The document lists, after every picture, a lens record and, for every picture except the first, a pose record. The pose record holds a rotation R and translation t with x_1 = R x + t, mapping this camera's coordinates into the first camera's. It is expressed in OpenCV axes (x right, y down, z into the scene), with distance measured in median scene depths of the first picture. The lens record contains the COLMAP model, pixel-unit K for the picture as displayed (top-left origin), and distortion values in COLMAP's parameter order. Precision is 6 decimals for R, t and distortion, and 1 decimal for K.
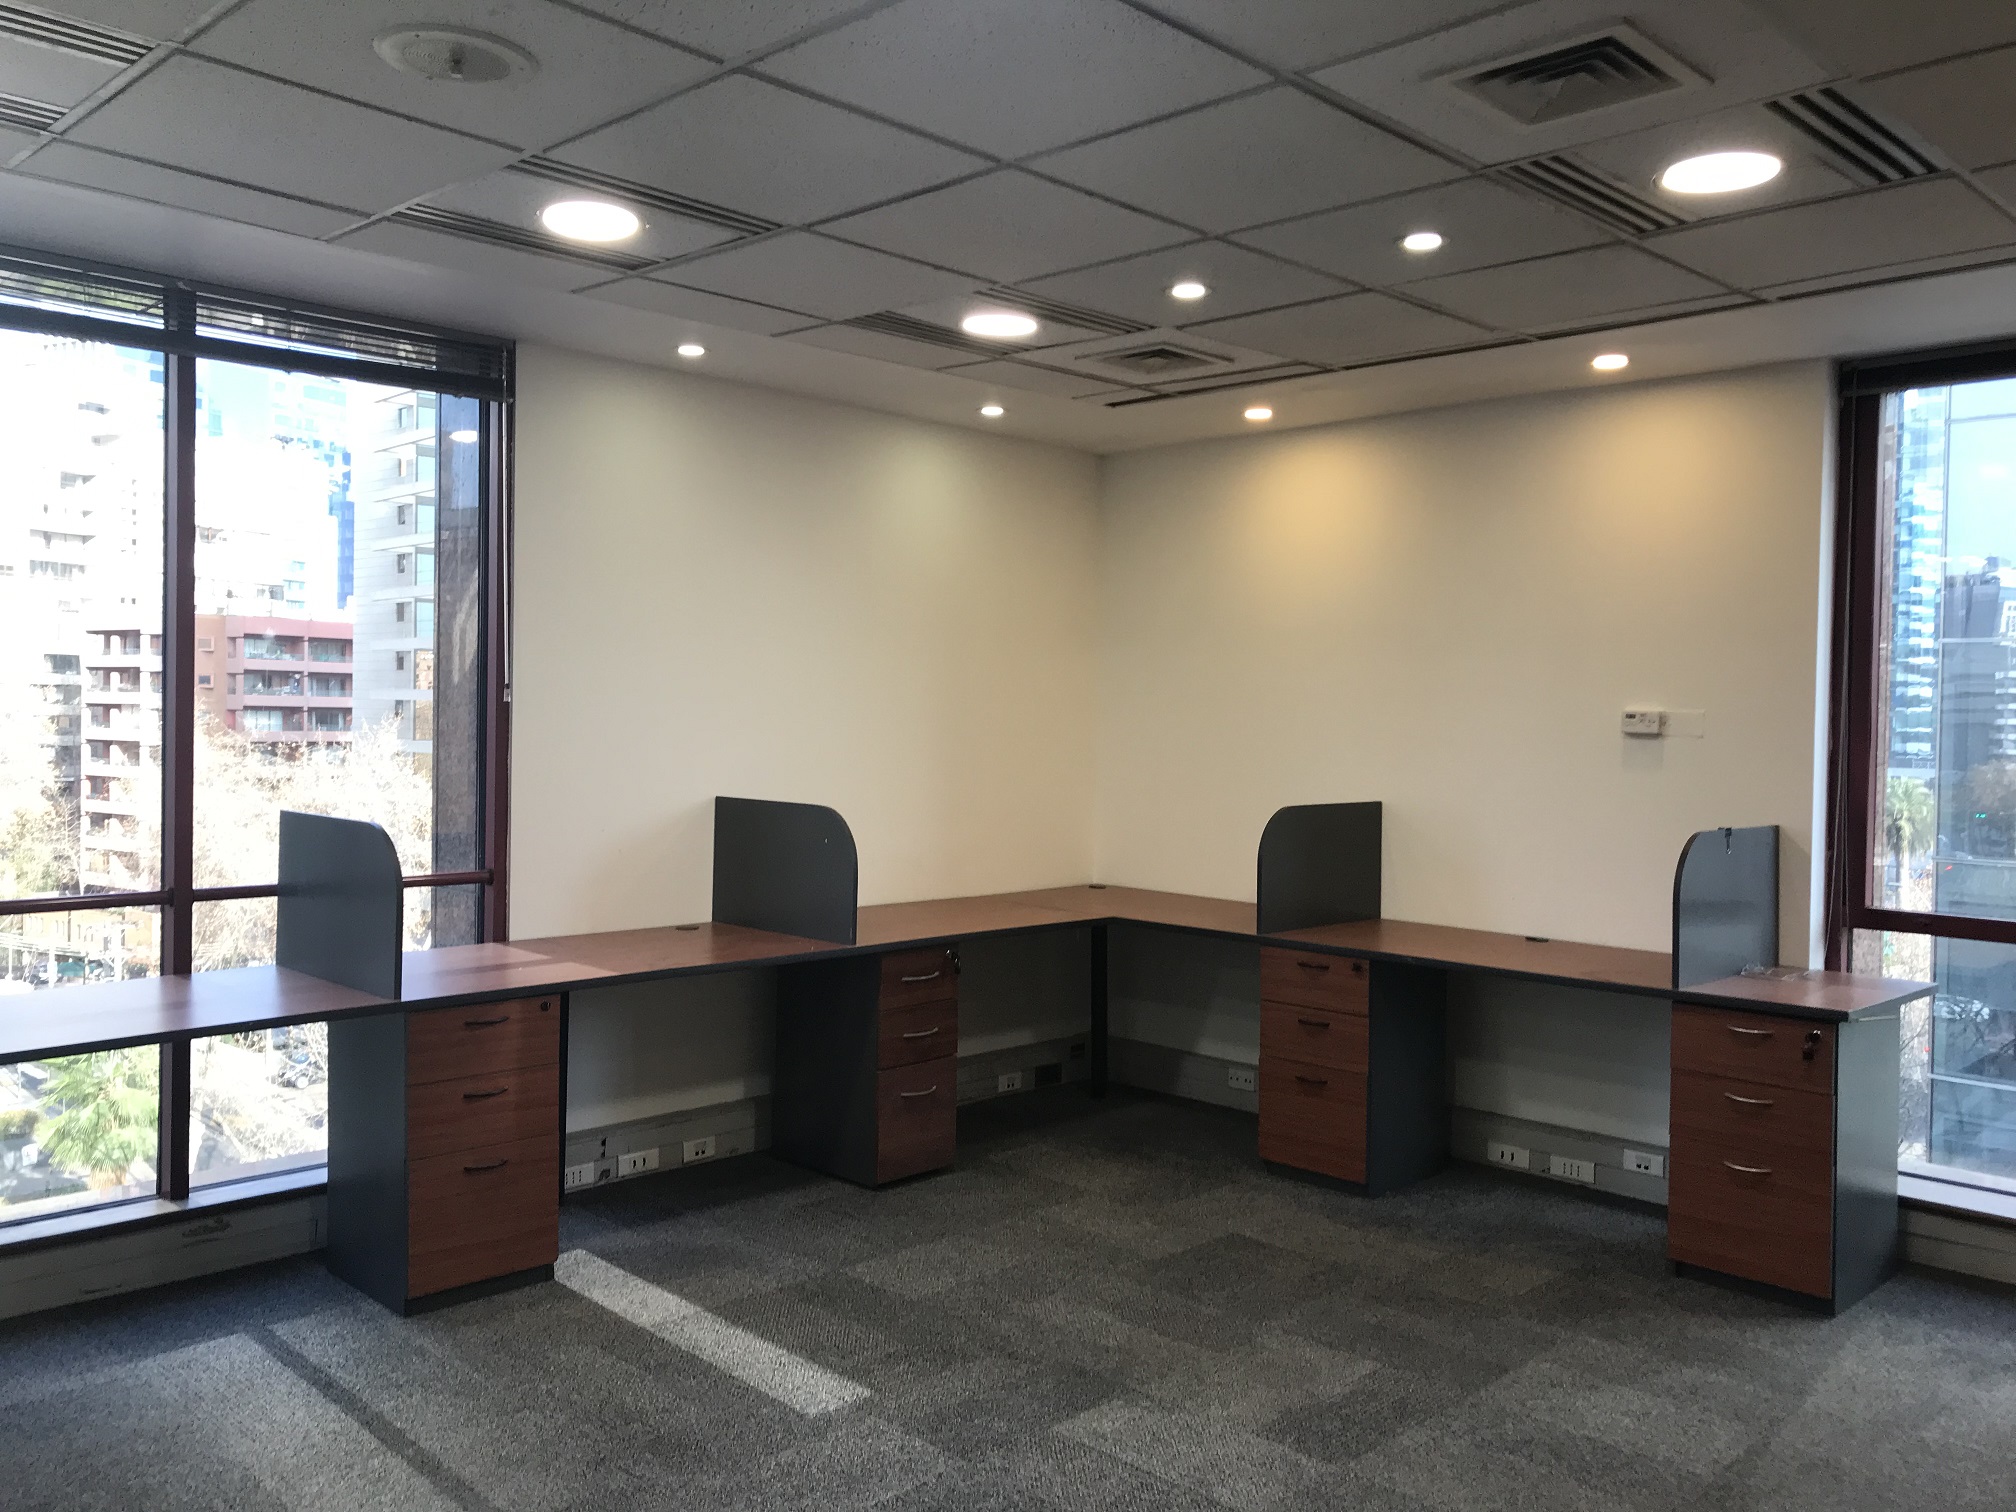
lens RADIAL K [[1645.7, 0, 1009.8], [0, 1645.7, 745.9], [0, 0, 1]] dist [0.054998, -0.050108]
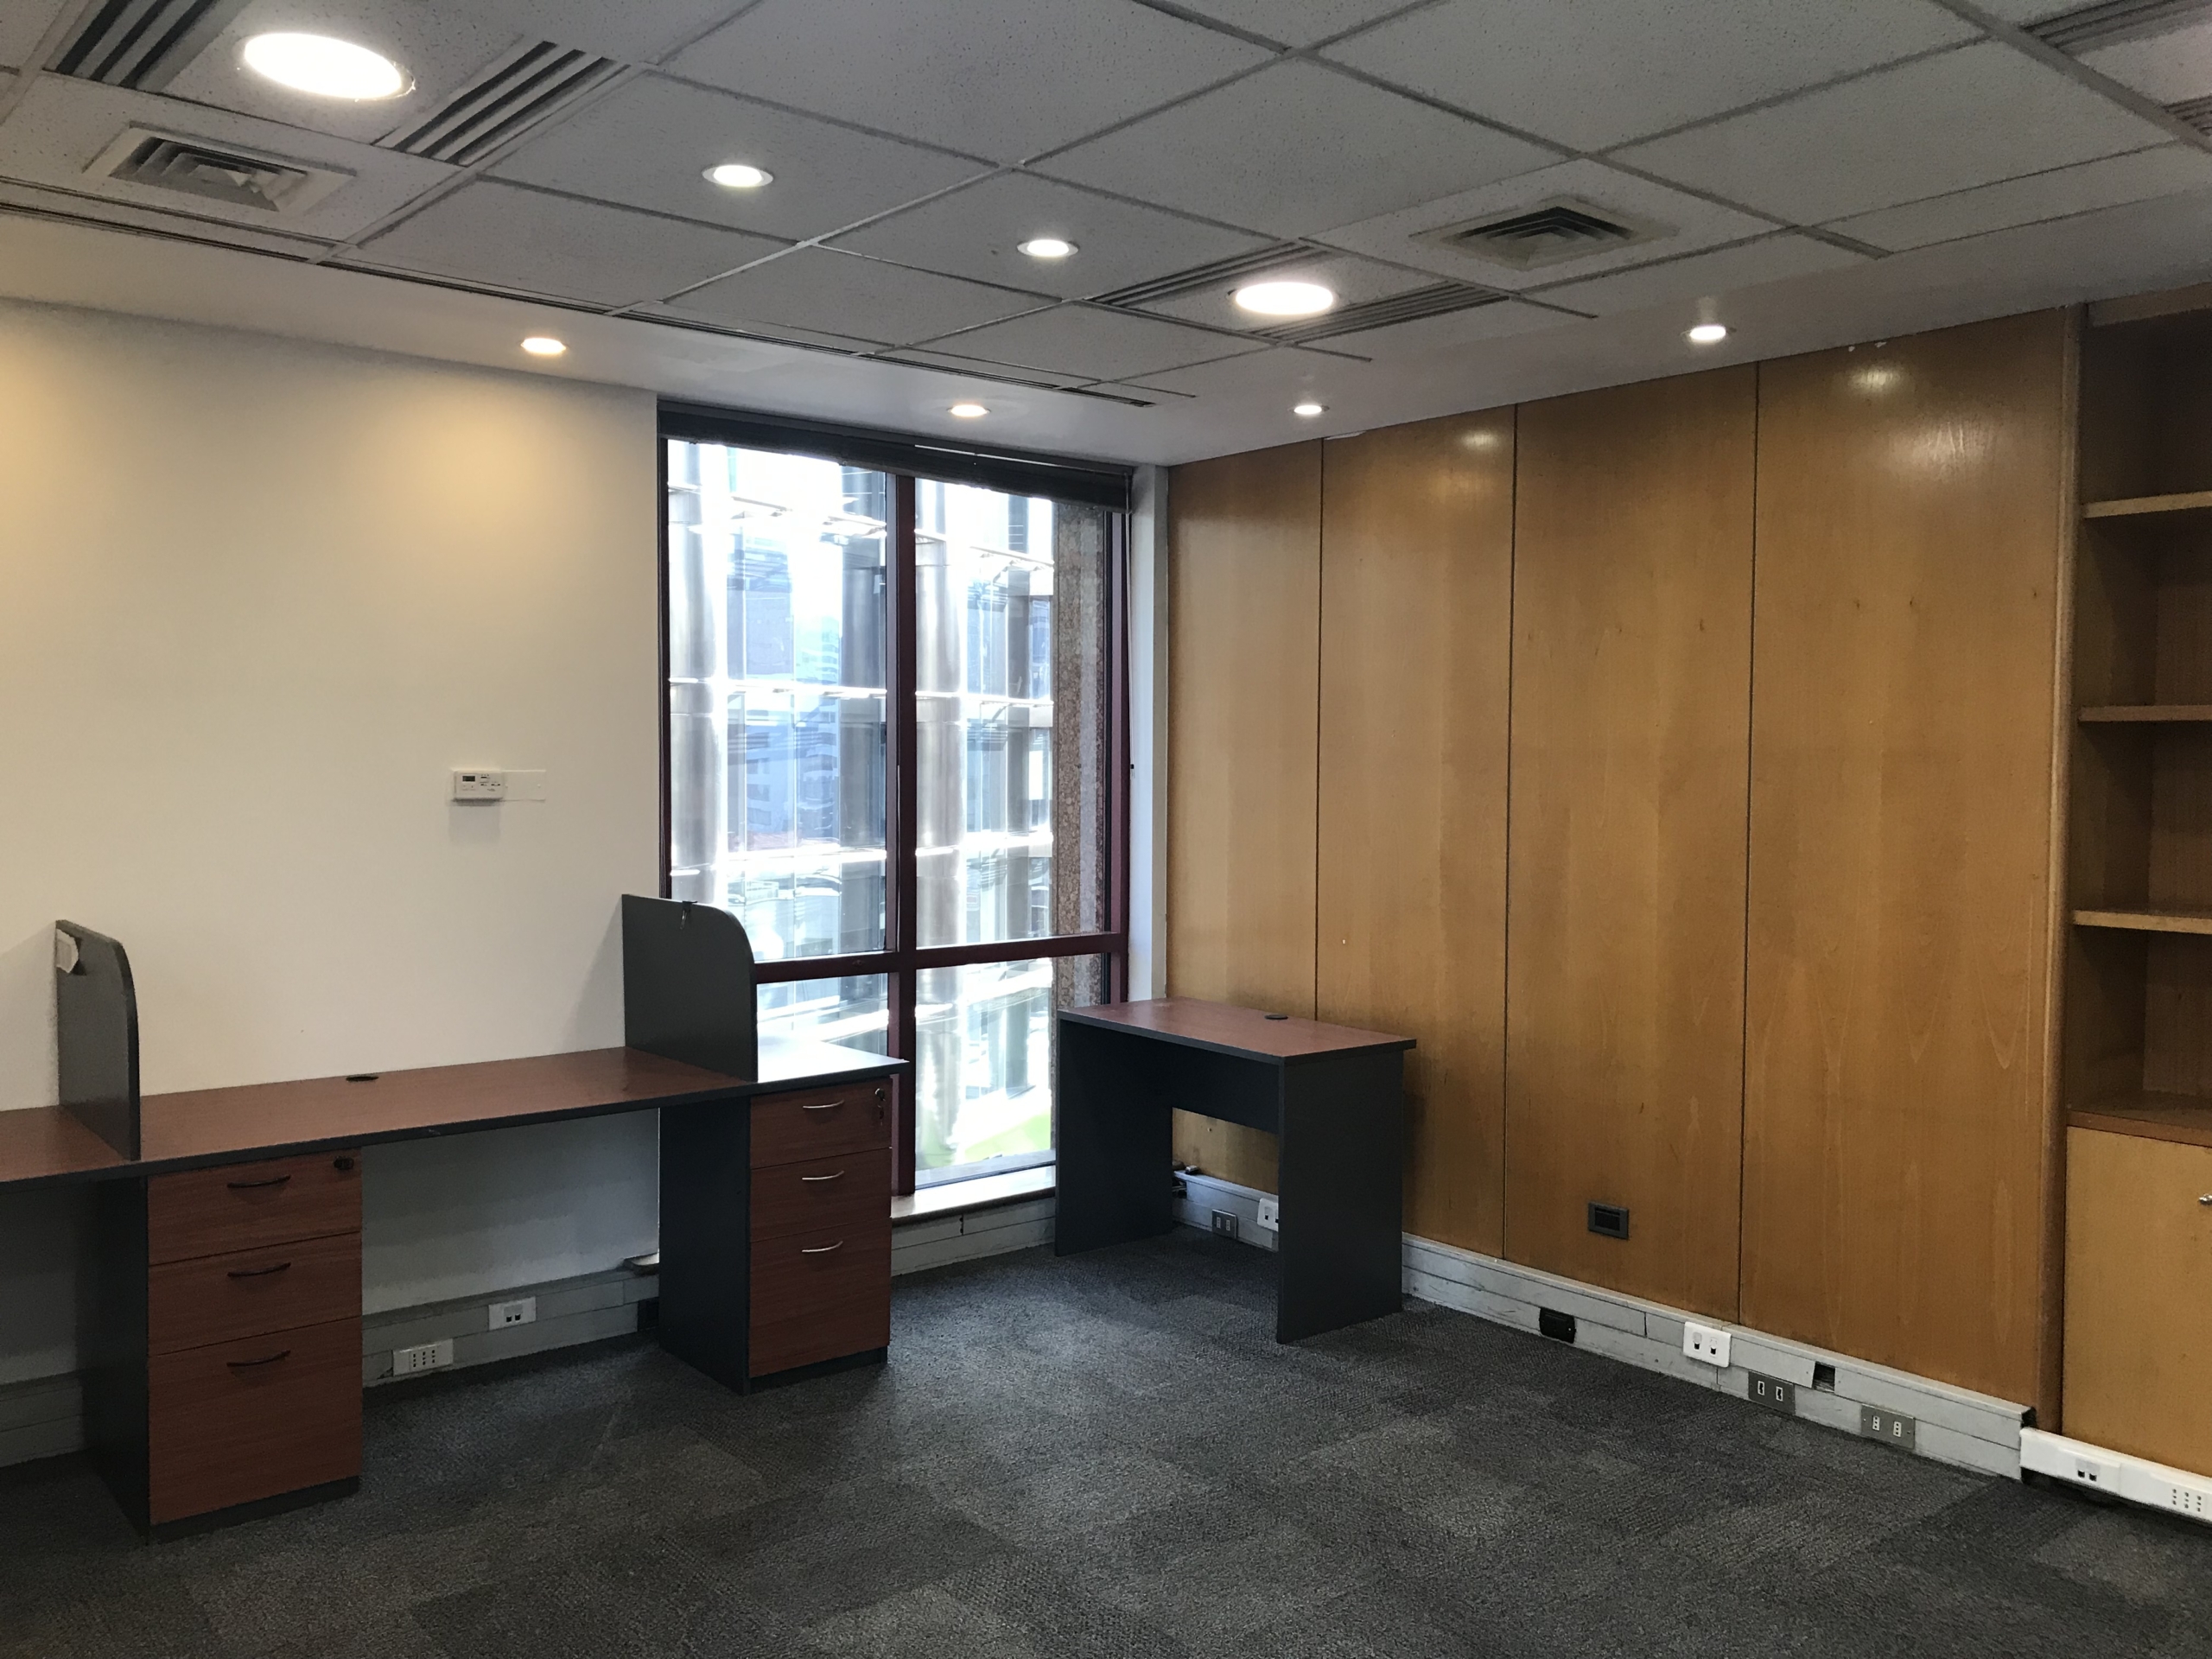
lens RADIAL K [[1805.7, 0, 1104.7], [0, 1805.7, 824.7], [0, 0, 1]] dist [0.054998, -0.050108]
pose [[0.117431, -0.056249, 0.991487, -0.520158], [0.014511, 0.998385, 0.054922, -0.043751], [-0.992975, 0.007938, 0.118057, 0.647113]]
